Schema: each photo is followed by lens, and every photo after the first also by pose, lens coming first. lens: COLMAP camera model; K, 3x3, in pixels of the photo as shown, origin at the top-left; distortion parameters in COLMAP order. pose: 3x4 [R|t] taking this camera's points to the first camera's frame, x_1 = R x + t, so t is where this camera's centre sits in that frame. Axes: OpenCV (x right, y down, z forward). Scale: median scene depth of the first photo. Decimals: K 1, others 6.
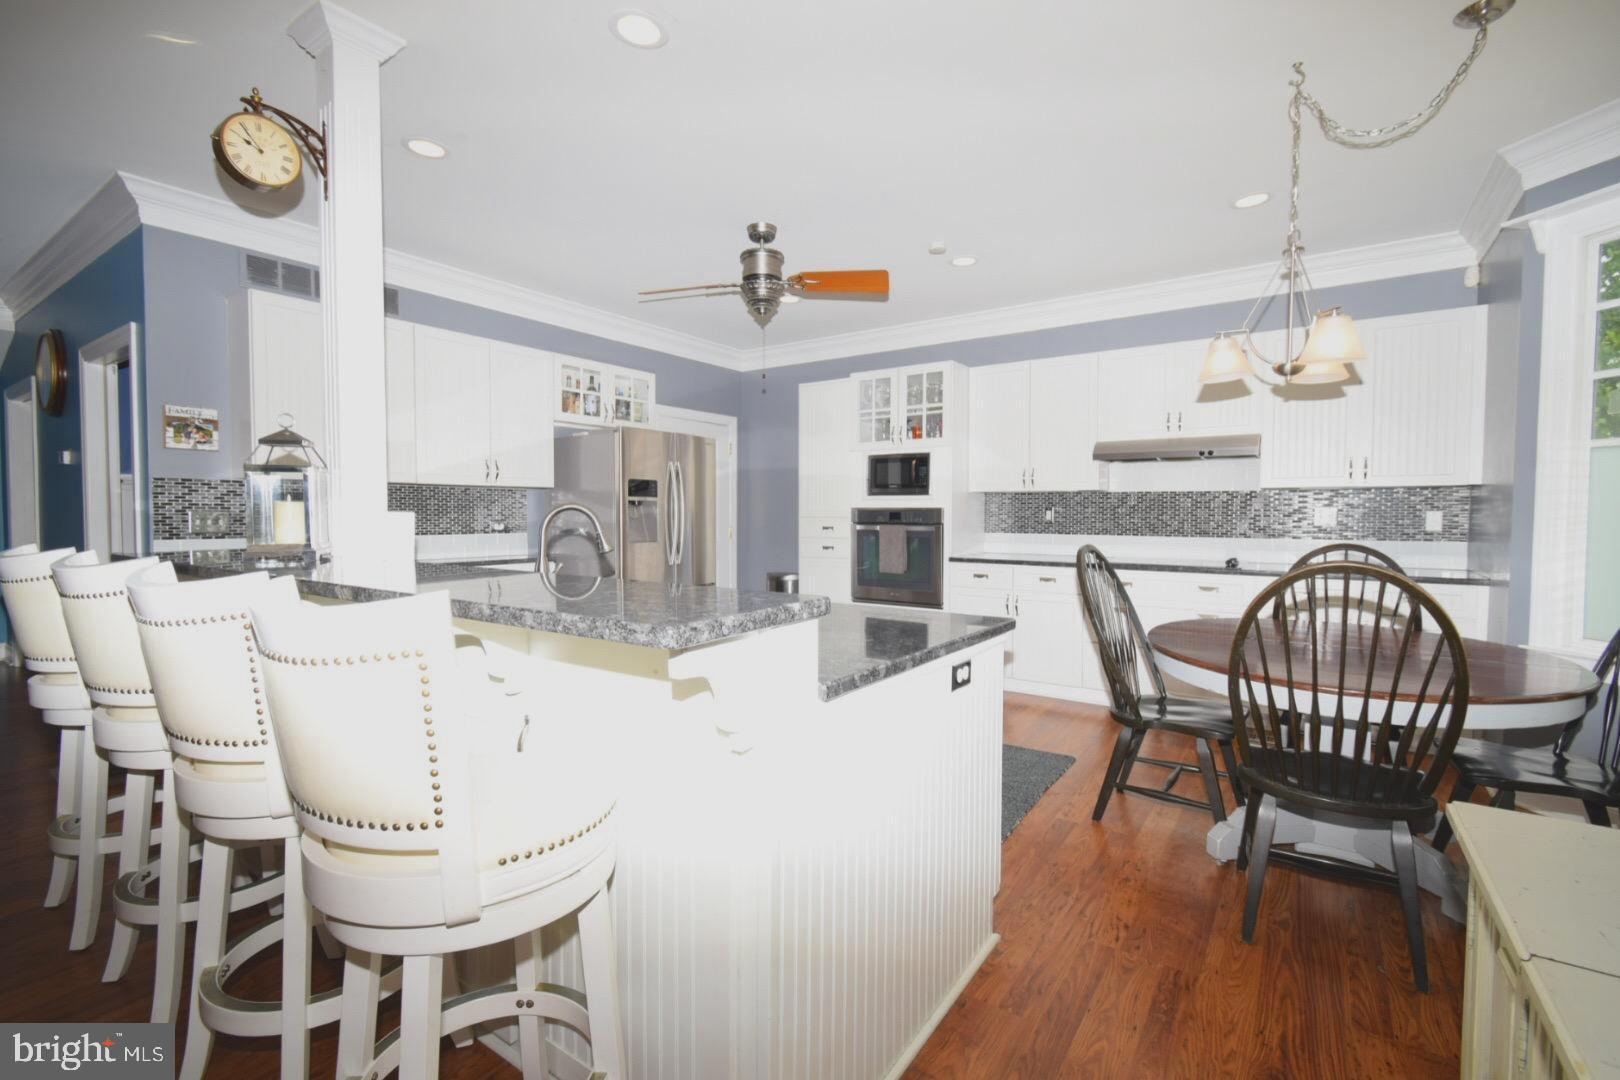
lens RADIAL K [[713.9, 0, 822.3], [0, 713.9, 538.4], [0, 0, 1]] dist [0.001140, -0.000602]
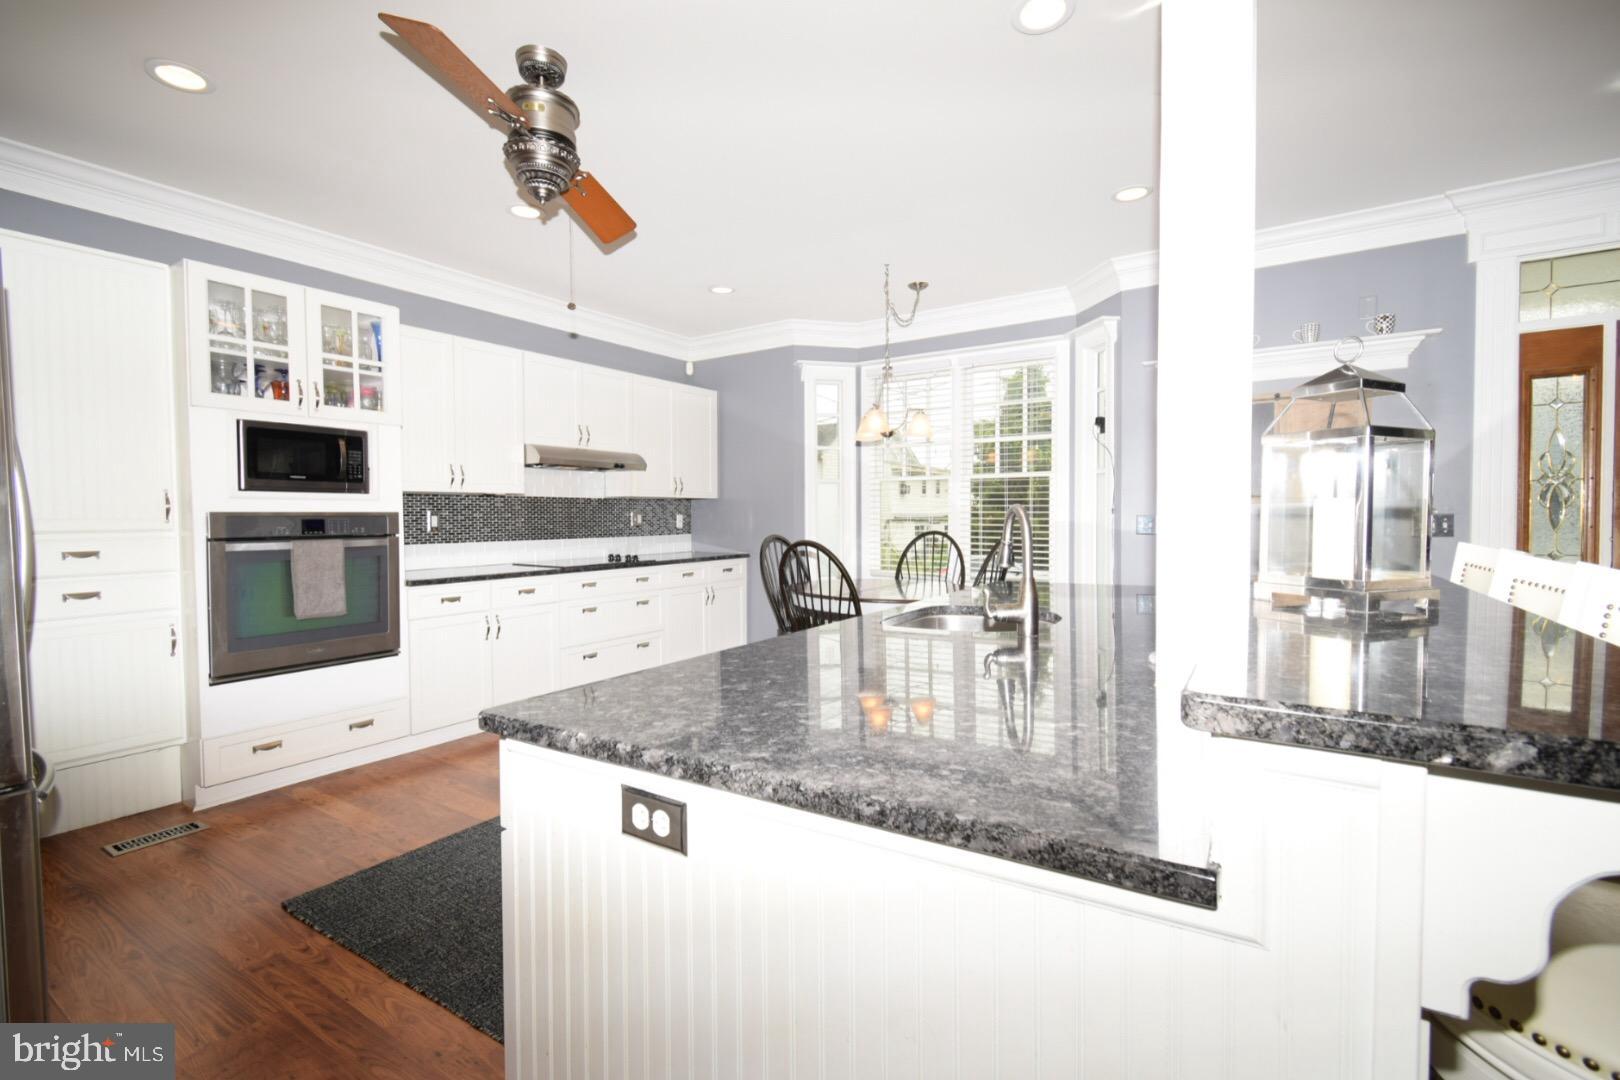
lens RADIAL K [[713.9, 0, 816.5], [0, 713.9, 537.3], [0, 0, 1]] dist [0.001140, -0.000602]
pose [[-0.018574, -0.032326, 0.999305, -0.647760], [0.045081, 0.998434, 0.033136, -0.026433], [-0.998811, 0.045665, -0.017088, 0.698938]]
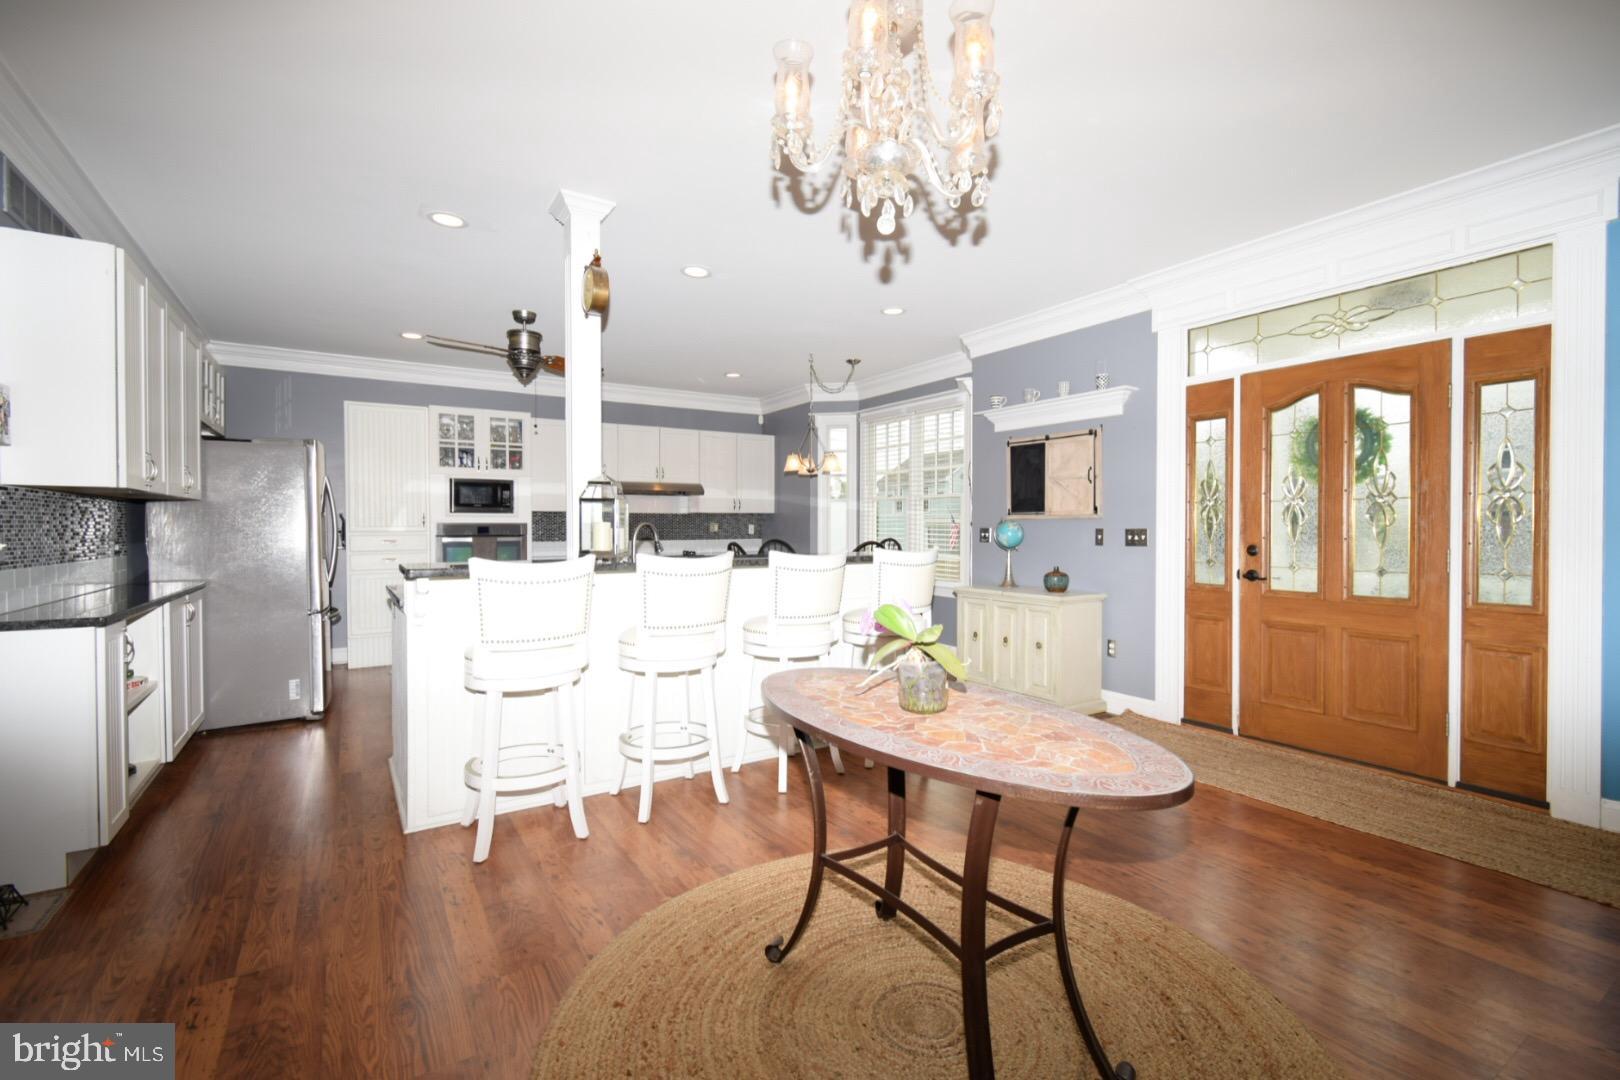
lens RADIAL K [[713.9, 0, 818.5], [0, 713.9, 537.6], [0, 0, 1]] dist [0.001140, -0.000602]
pose [[0.383651, -0.017861, 0.923306, -0.993524], [0.037386, 0.999294, 0.003796, -0.000988], [-0.922721, 0.033063, 0.384047, -0.007061]]
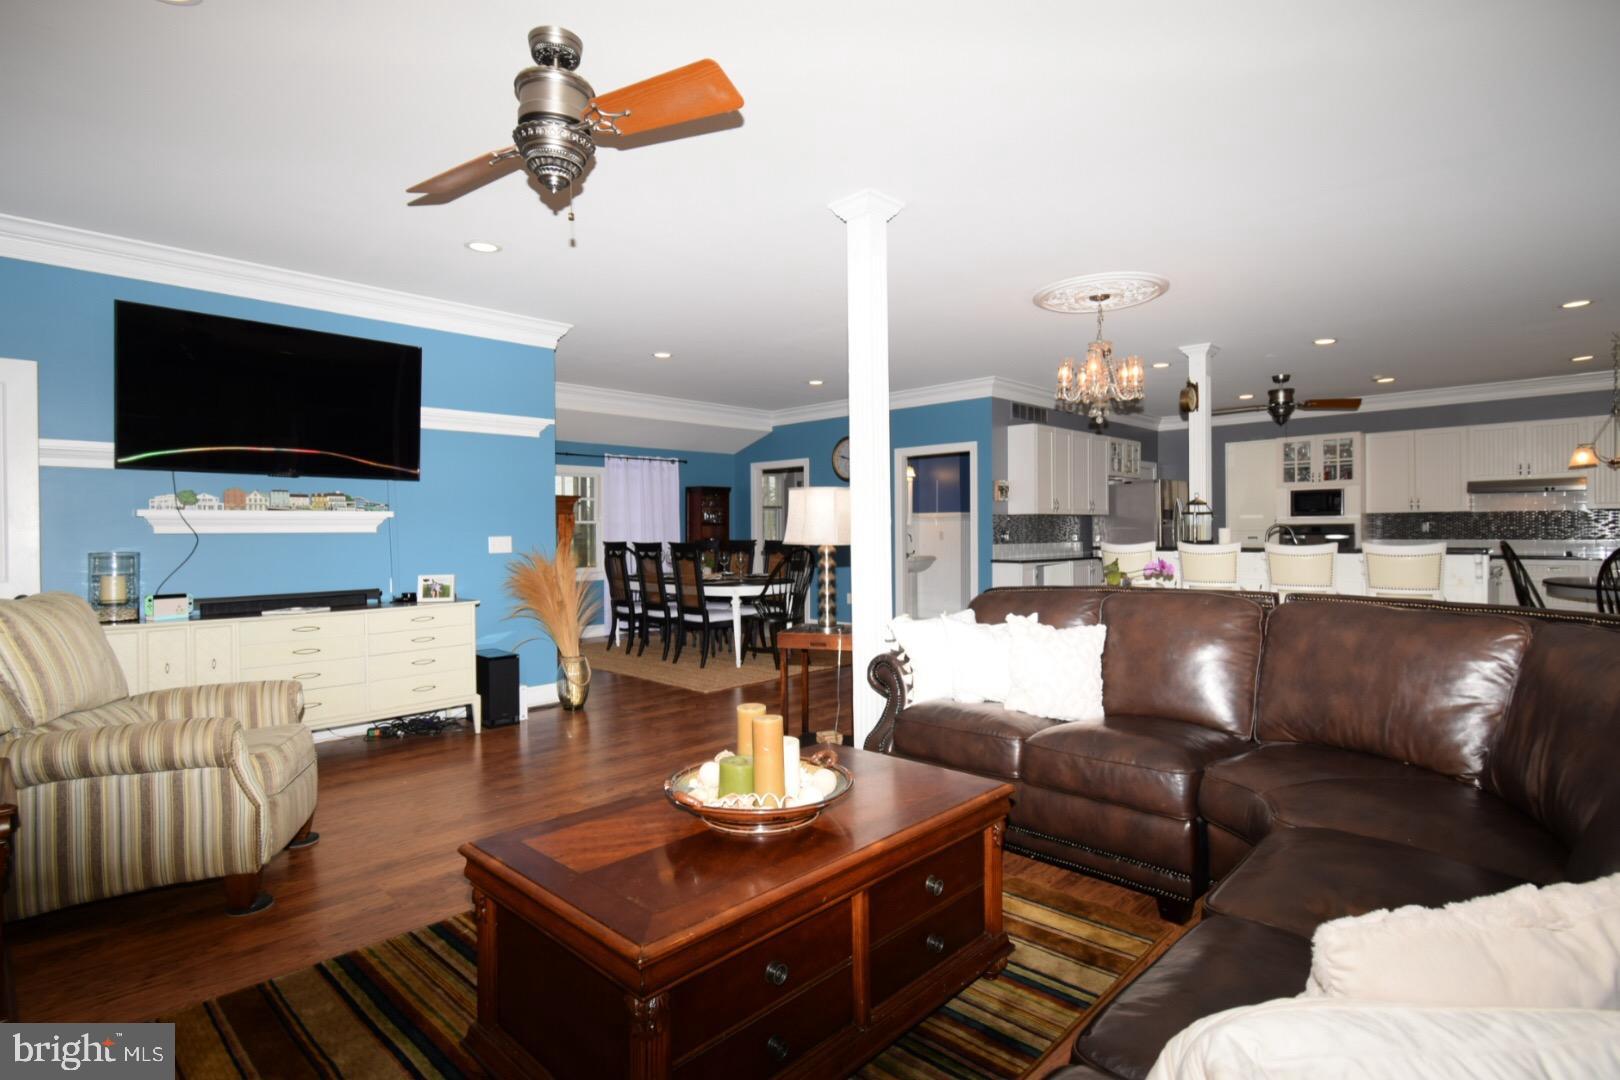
lens RADIAL K [[809.2, 0, 822.3], [0, 809.2, 538.0], [0, 0, 1]] dist [0.012061, 0.000204]
pose [[0.987416, -0.010982, -0.157765, -0.843981], [0.006489, 0.999559, -0.028966, 0.040469], [0.158013, 0.027578, 0.987052, -1.154641]]
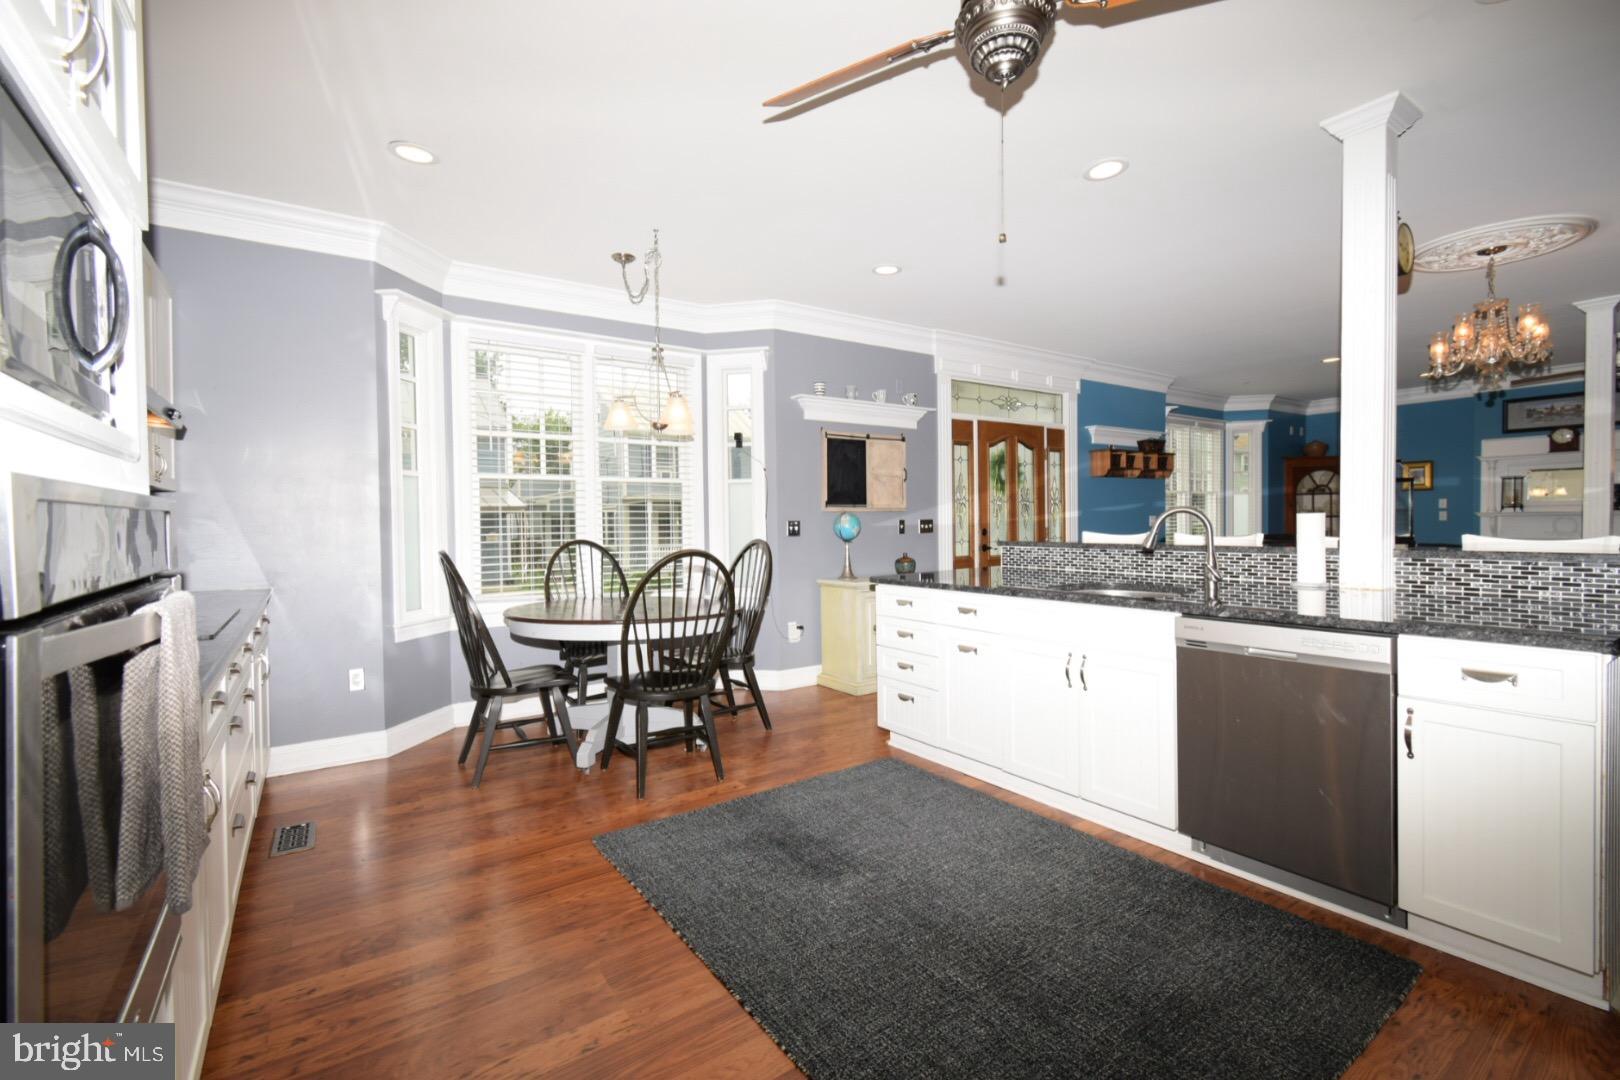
lens RADIAL K [[713.9, 0, 807.7], [0, 713.9, 527.9], [0, 0, 1]] dist [0.001140, -0.000602]
pose [[-0.931006, -0.000580, 0.365004, -0.117997], [0.019737, 0.998456, 0.051929, -0.052260], [-0.364470, 0.055551, -0.929557, 1.338494]]
